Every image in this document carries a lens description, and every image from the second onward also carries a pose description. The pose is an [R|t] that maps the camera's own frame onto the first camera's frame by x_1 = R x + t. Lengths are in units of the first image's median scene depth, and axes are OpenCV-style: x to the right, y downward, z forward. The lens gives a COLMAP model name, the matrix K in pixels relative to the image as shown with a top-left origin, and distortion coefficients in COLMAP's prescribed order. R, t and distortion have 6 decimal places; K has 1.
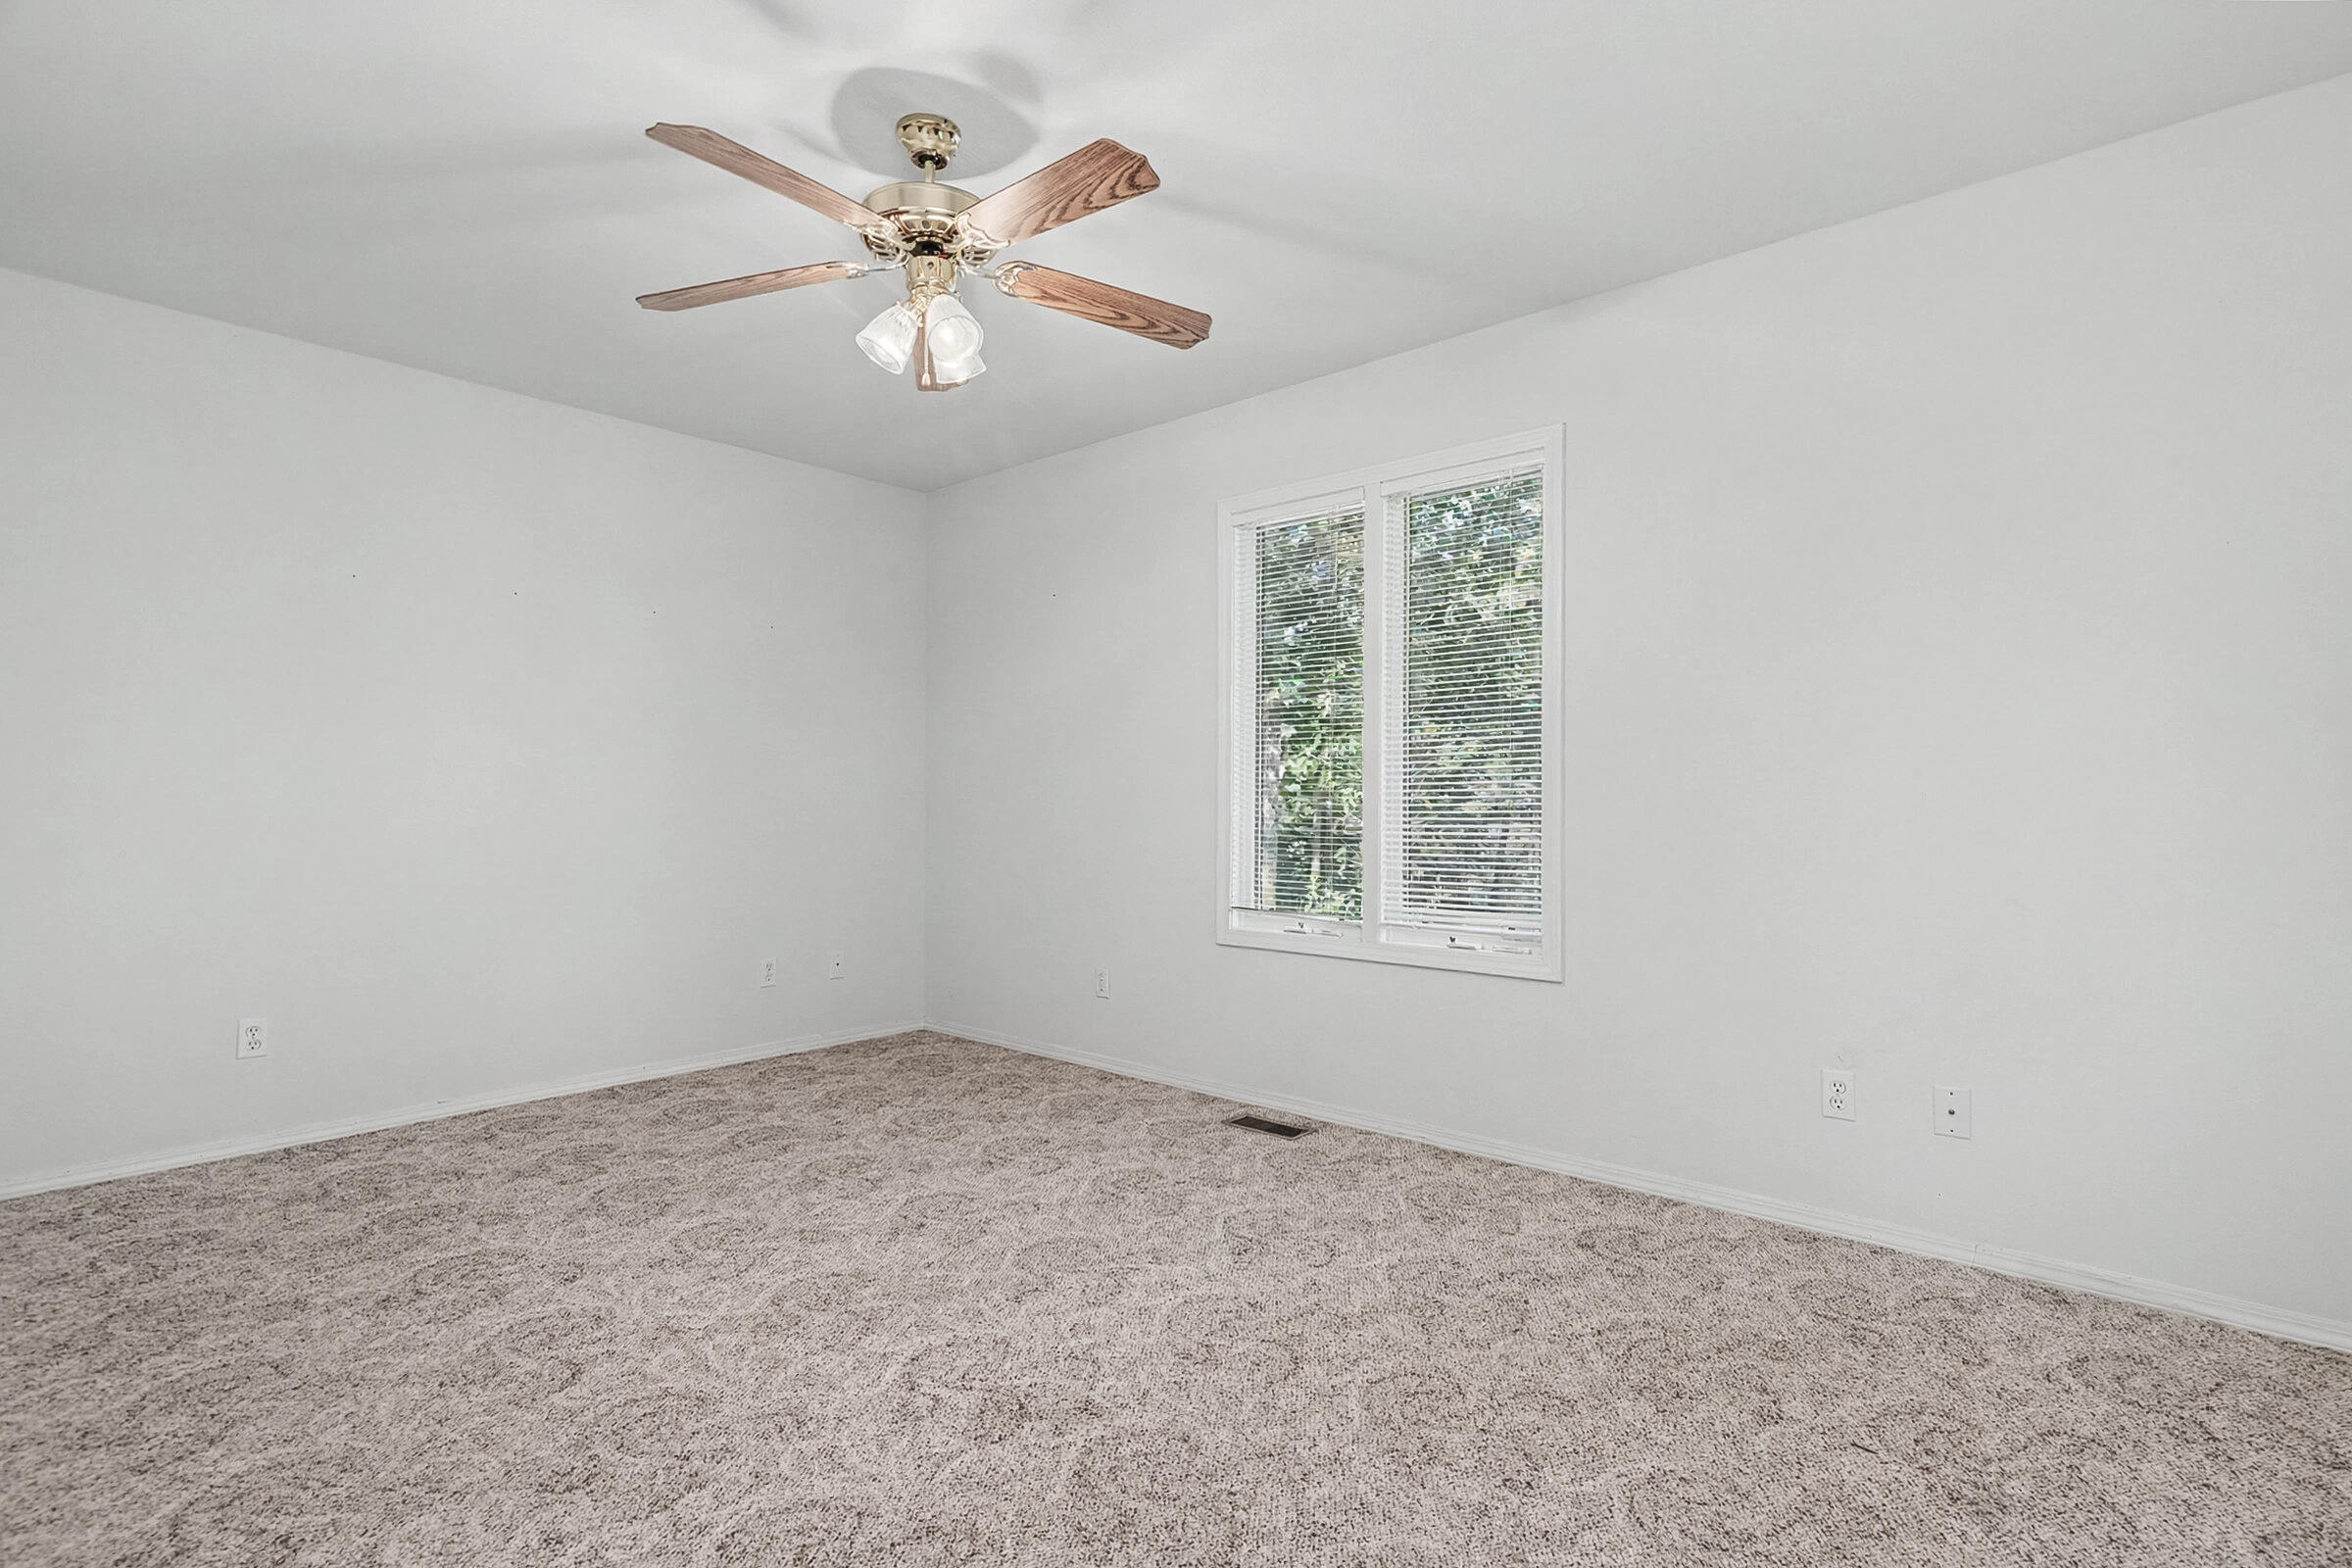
lens RADIAL K [[1140.3, 0, 1183.0], [0, 1140.3, 781.8], [0, 0, 1]] dist [0.002976, 0.000966]
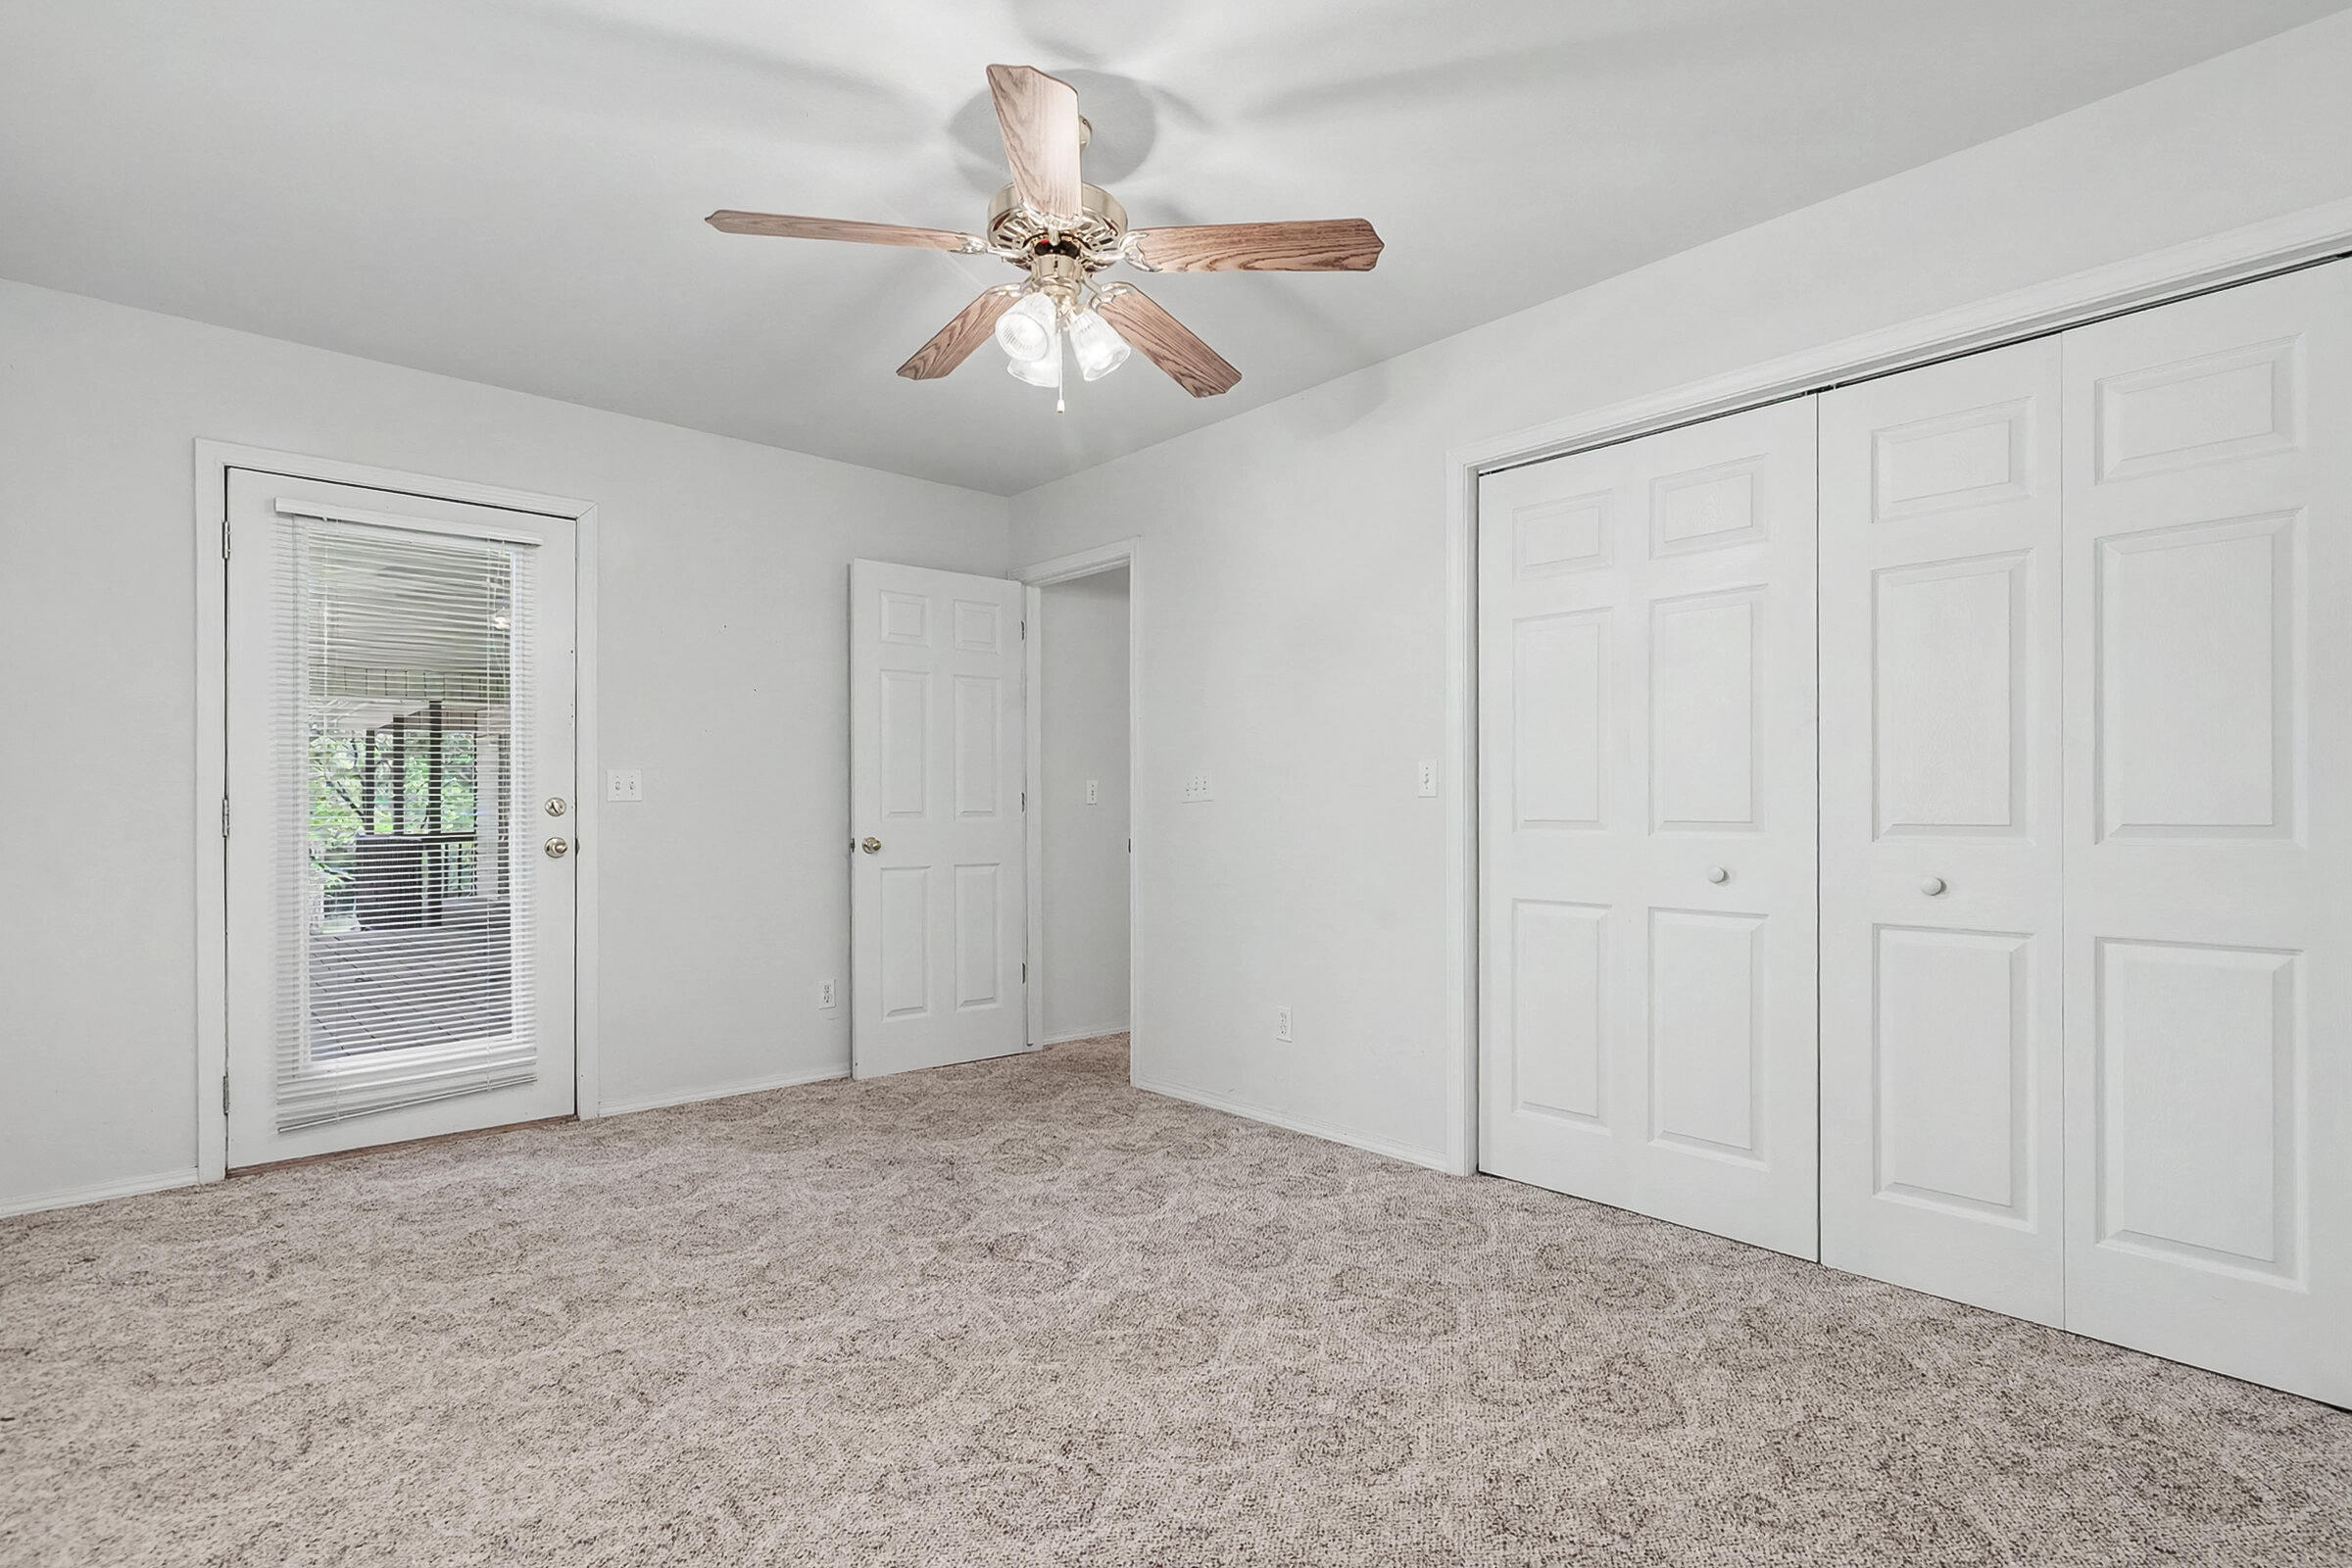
lens RADIAL K [[1140.3, 0, 1175.1], [0, 1140.3, 790.7], [0, 0, 1]] dist [0.002976, 0.000966]
pose [[-0.992837, 0.002209, 0.119458, -0.465606], [-0.001547, 0.999508, -0.031339, 0.027172], [-0.119468, -0.031300, -0.992345, 2.076172]]
